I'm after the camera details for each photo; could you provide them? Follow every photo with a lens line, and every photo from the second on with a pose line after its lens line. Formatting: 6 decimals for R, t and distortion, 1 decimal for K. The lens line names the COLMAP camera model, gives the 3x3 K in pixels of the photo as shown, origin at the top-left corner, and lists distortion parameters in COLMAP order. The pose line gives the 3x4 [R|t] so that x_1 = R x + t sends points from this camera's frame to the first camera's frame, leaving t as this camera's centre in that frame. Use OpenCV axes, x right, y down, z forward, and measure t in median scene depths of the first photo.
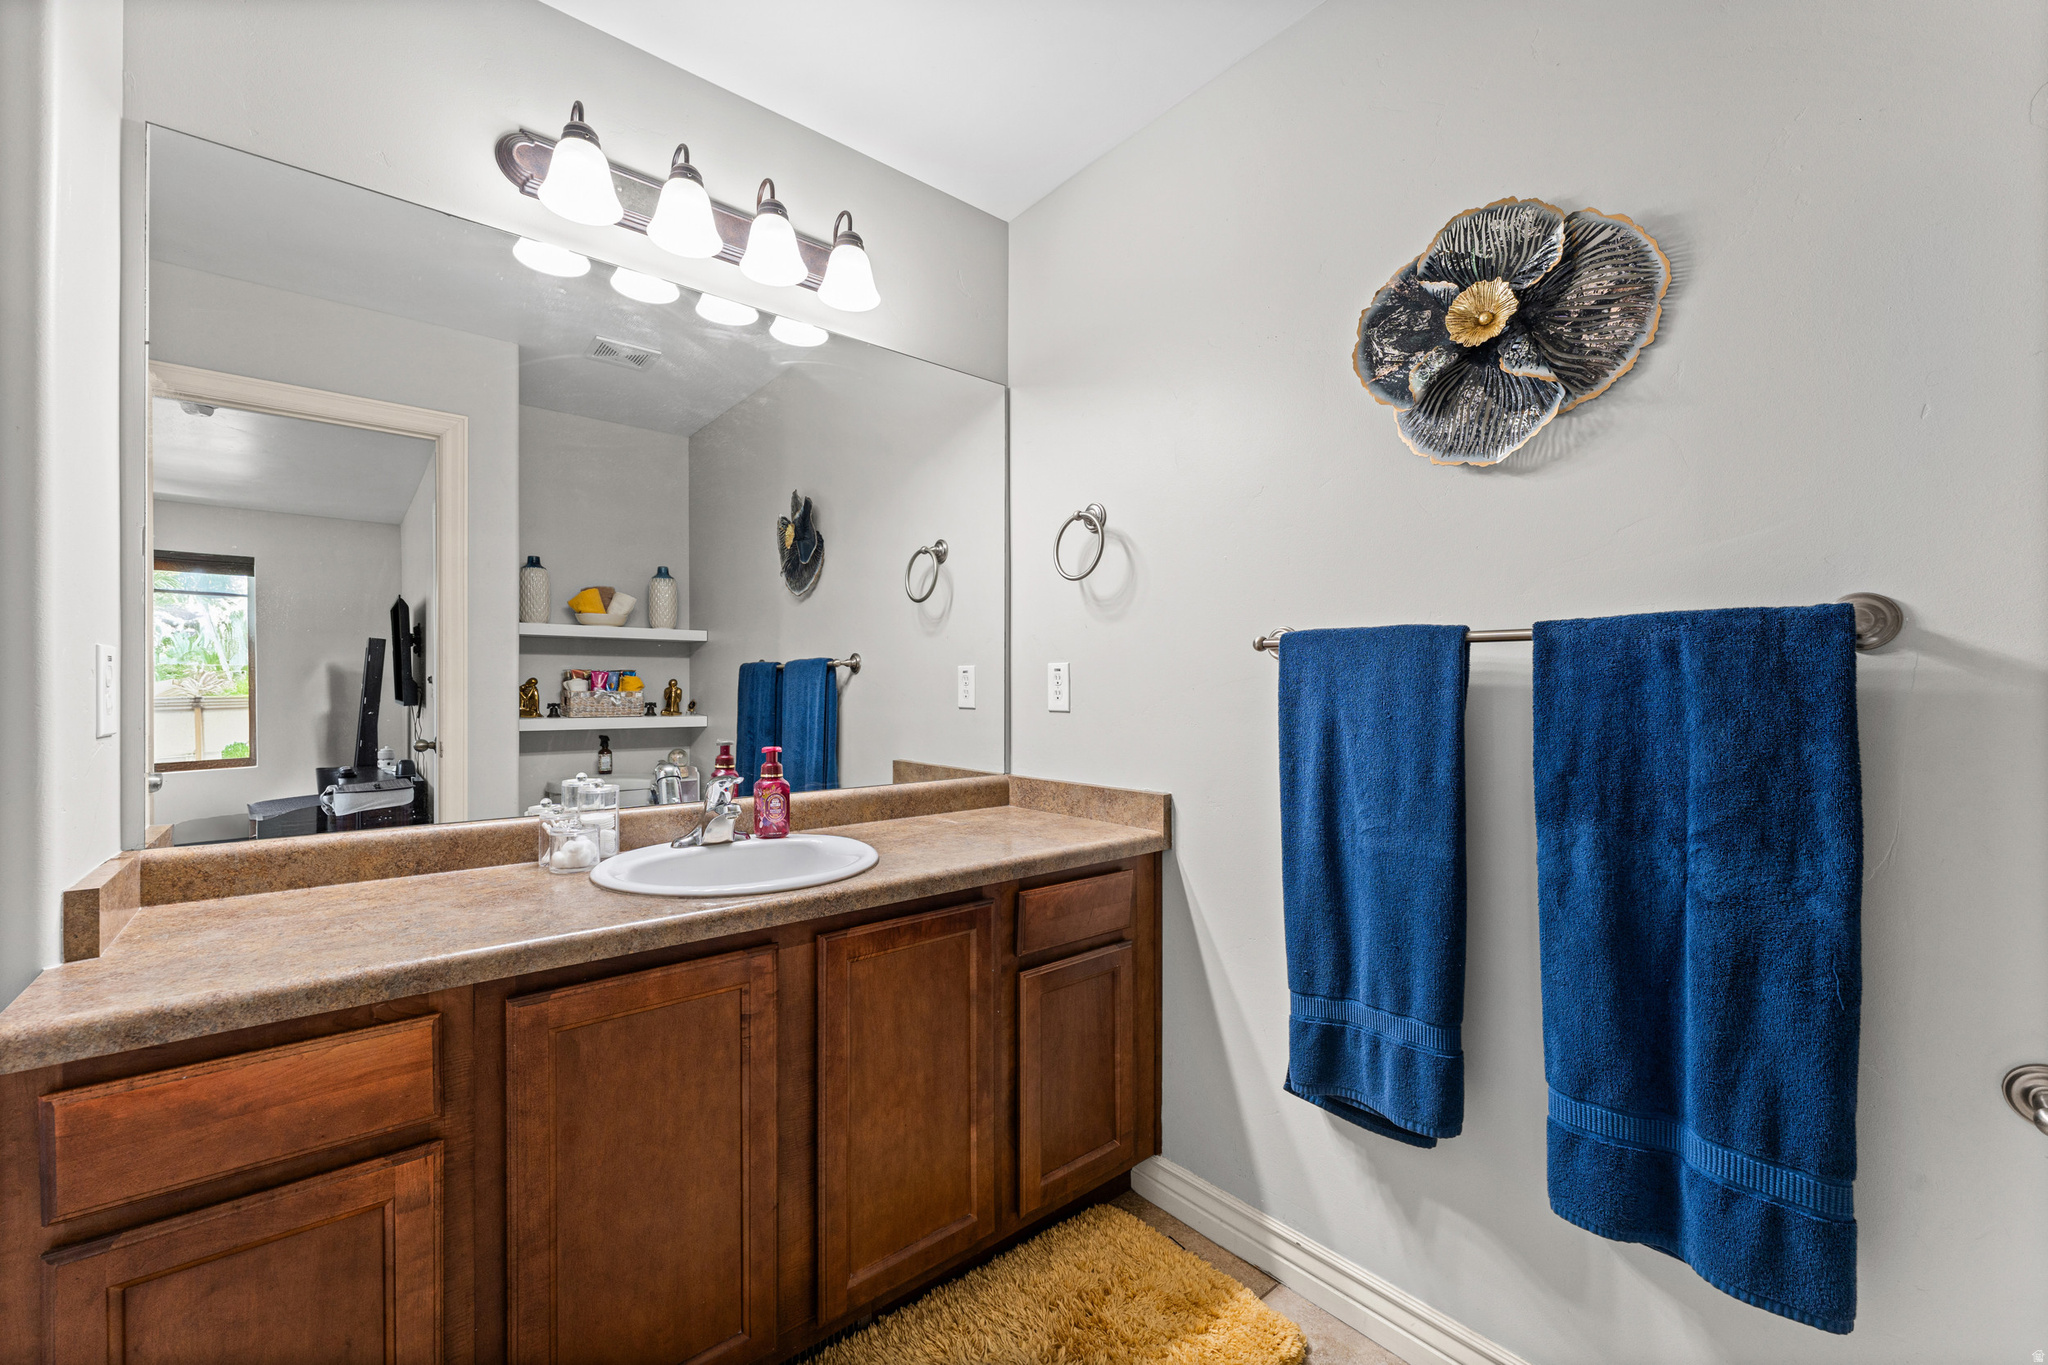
lens RADIAL K [[827.2, 0, 1021.2], [0, 827.2, 680.6], [0, 0, 1]] dist [-0.000252, 0.000496]
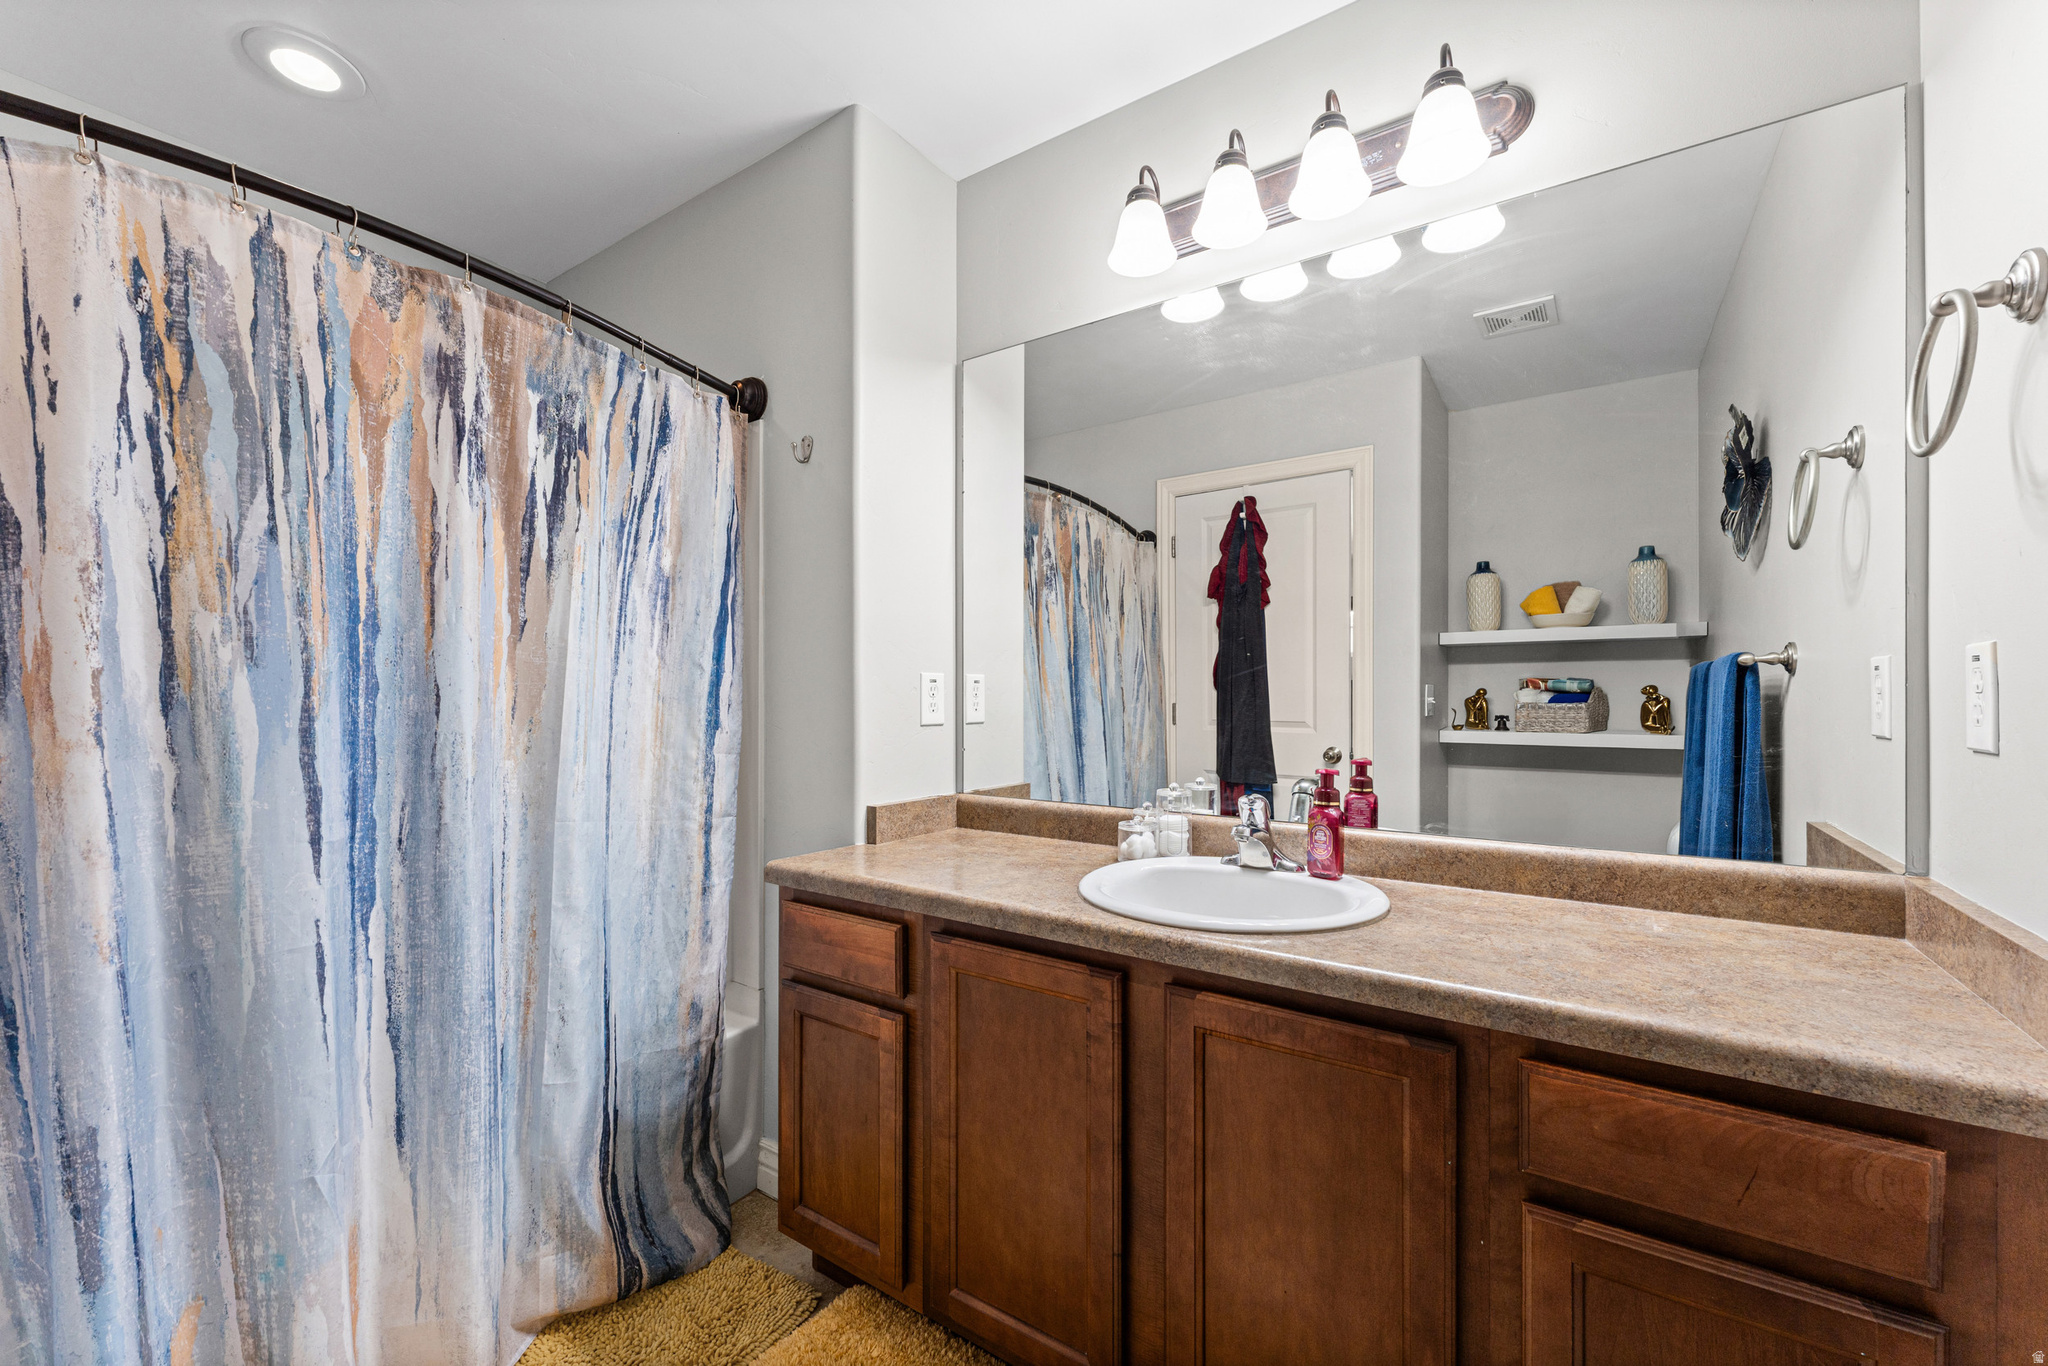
lens RADIAL K [[827.2, 0, 1021.6], [0, 827.2, 701.6], [0, 0, 1]] dist [-0.000252, 0.000496]
pose [[0.256724, 0.004955, -0.966472, 0.434436], [0.007646, 0.999945, 0.007157, 0.004286], [0.966455, -0.009227, 0.256672, 0.499432]]
